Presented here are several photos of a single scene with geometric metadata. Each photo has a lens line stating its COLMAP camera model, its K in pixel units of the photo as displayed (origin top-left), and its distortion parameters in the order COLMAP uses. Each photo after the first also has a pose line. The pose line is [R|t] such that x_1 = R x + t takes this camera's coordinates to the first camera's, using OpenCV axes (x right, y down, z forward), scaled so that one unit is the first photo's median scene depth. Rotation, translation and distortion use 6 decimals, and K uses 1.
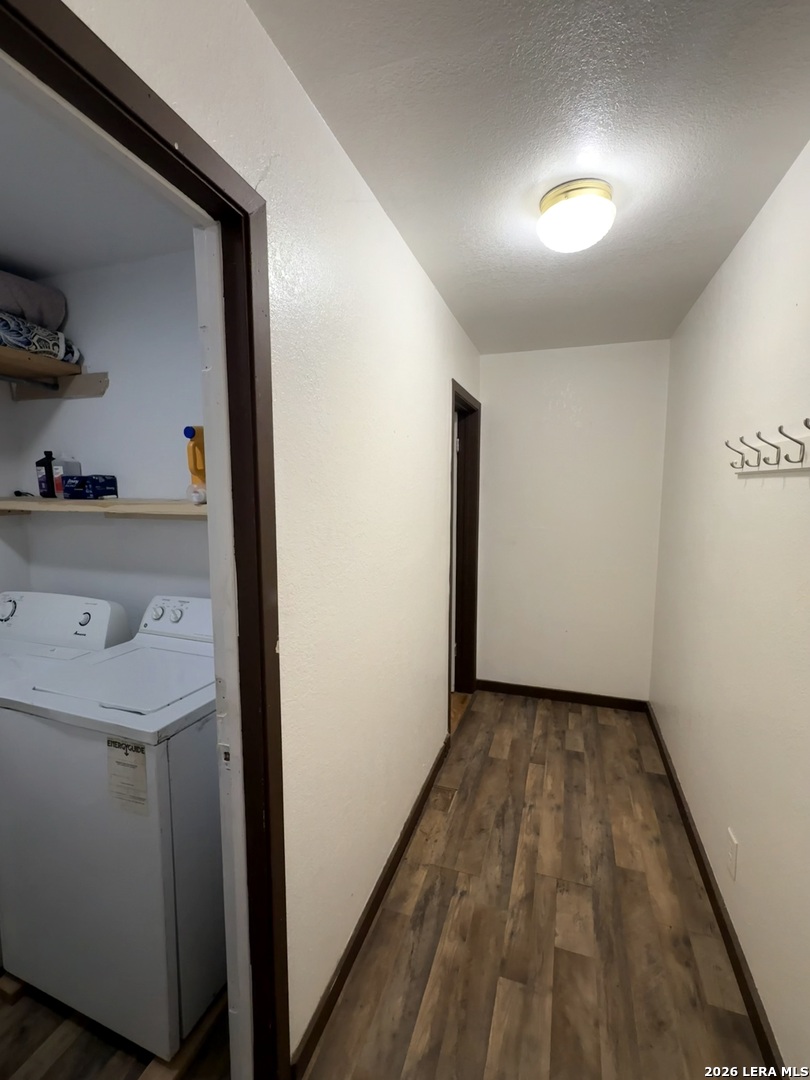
lens RADIAL K [[475.8, 0, 407.3], [0, 475.8, 538.7], [0, 0, 1]] dist [-0.000813, 0.000273]
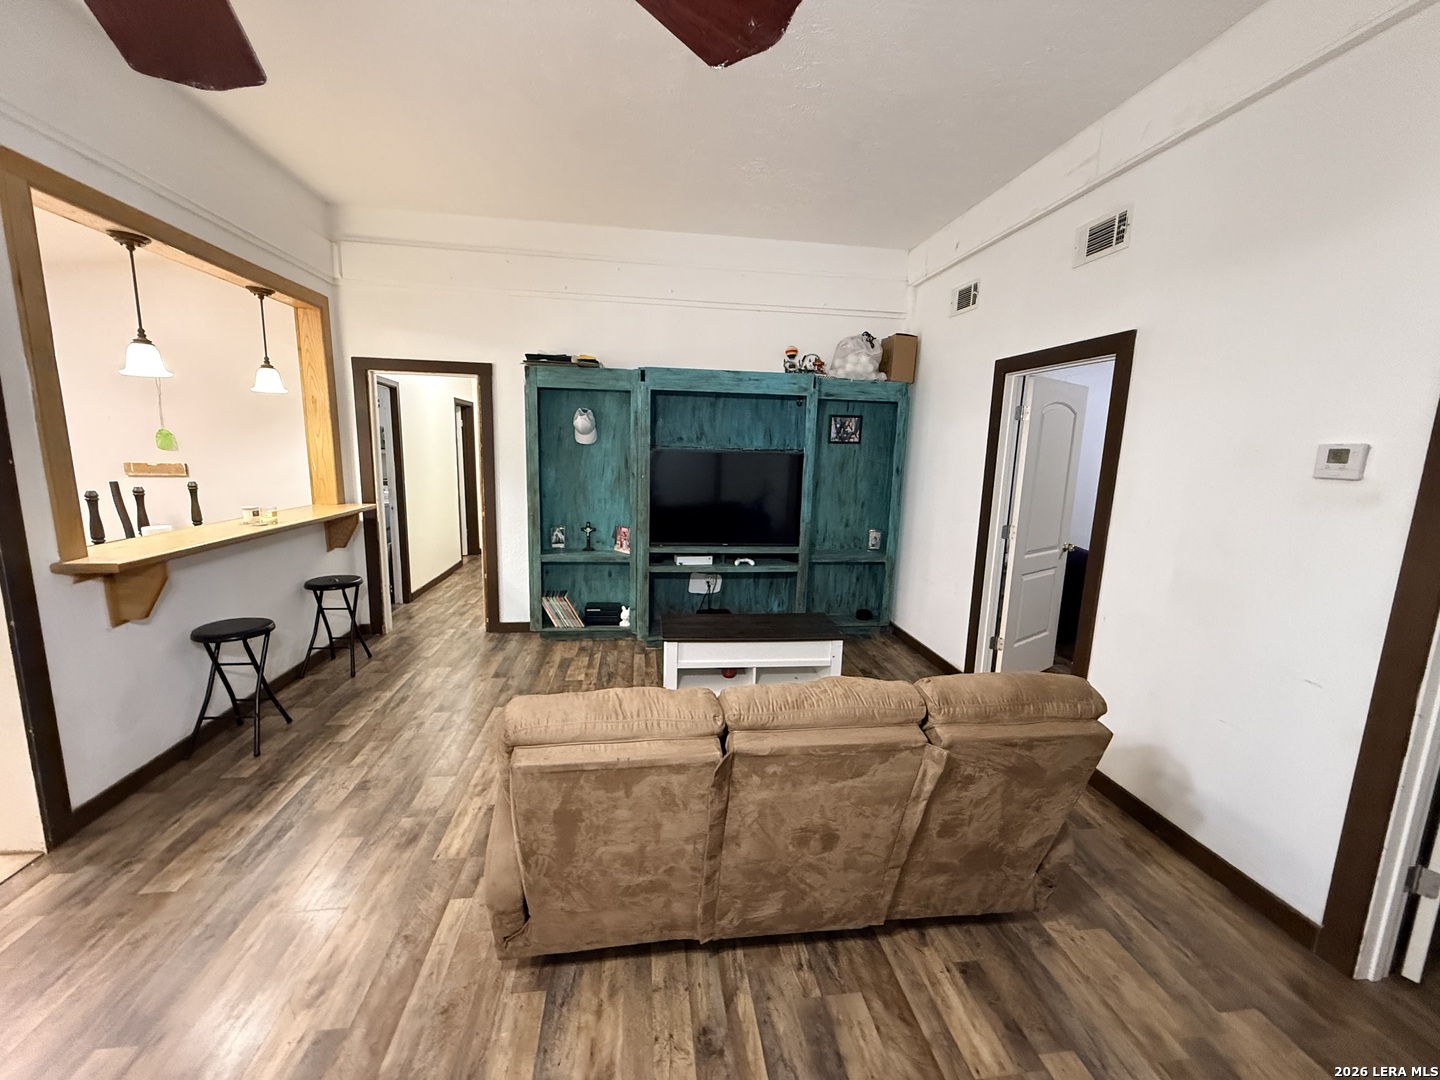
lens RADIAL K [[575.6, 0, 720.0], [0, 575.6, 540.0], [0, 0, 1]] dist [-0.000108, 0.000043]
pose [[0.893660, -0.050931, 0.445845, -0.039400], [0.028507, 0.997975, 0.056862, 0.298093], [-0.447838, -0.038105, 0.893302, -2.723922]]
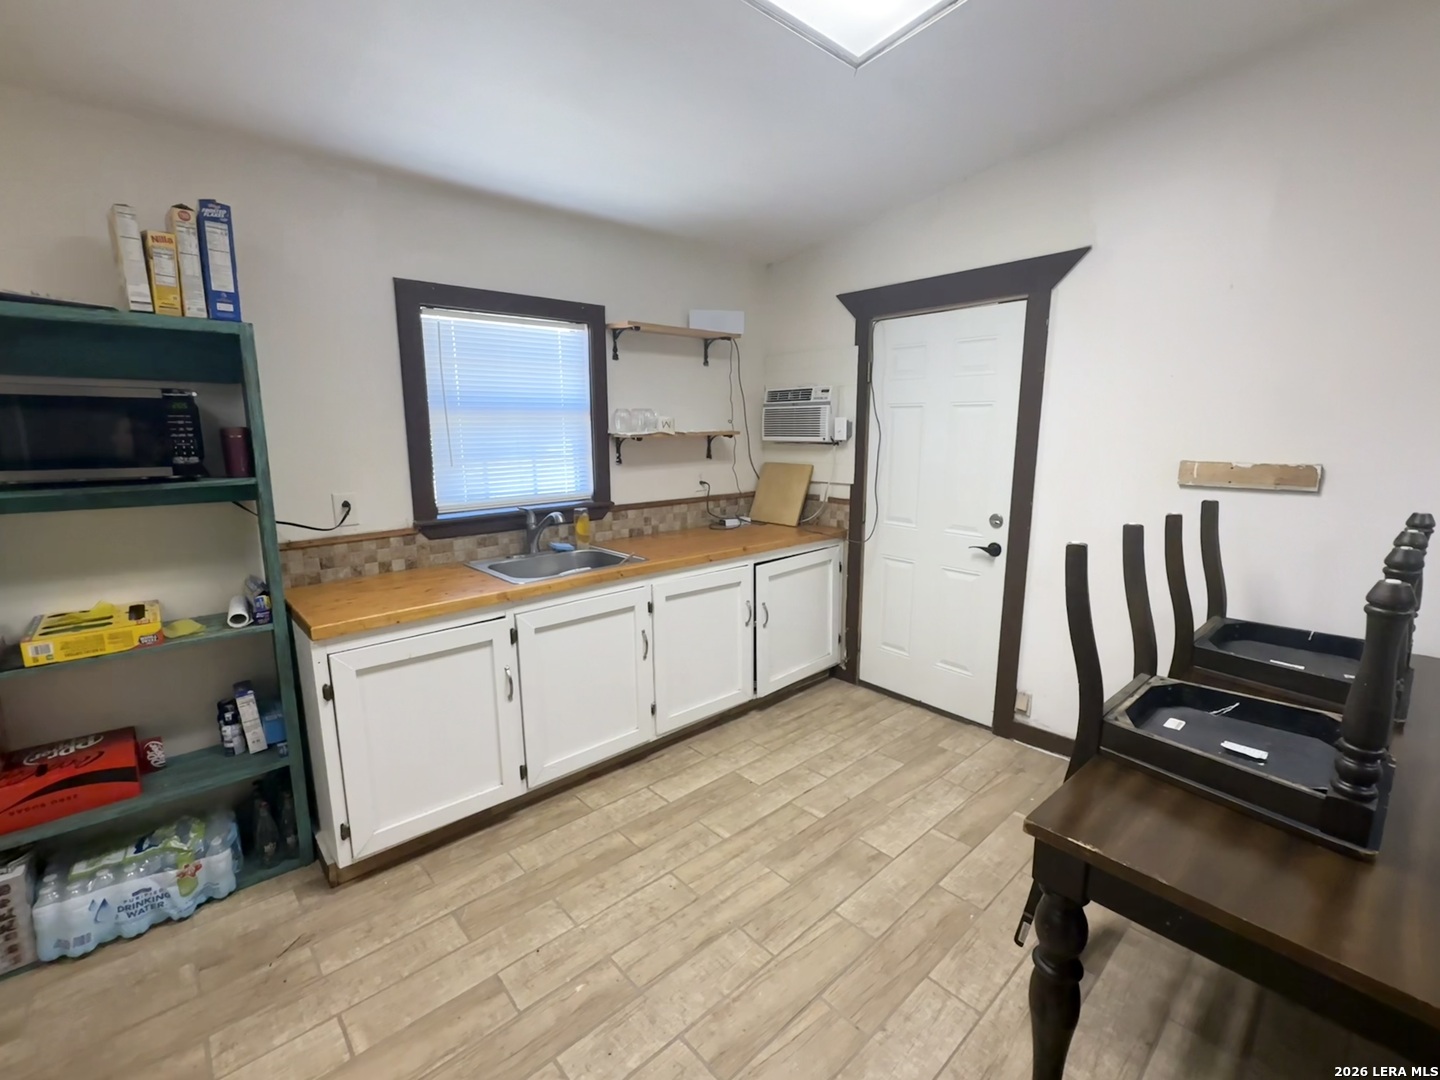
lens RADIAL K [[634.4, 0, 720.0], [0, 634.4, 540.0], [0, 0, 1]] dist [-0.000813, 0.000273]
pose [[0.874294, 0.085920, -0.477731, -1.262374], [-0.055081, 0.995413, 0.078221, 0.173792], [0.482261, -0.042074, 0.875017, -1.307807]]
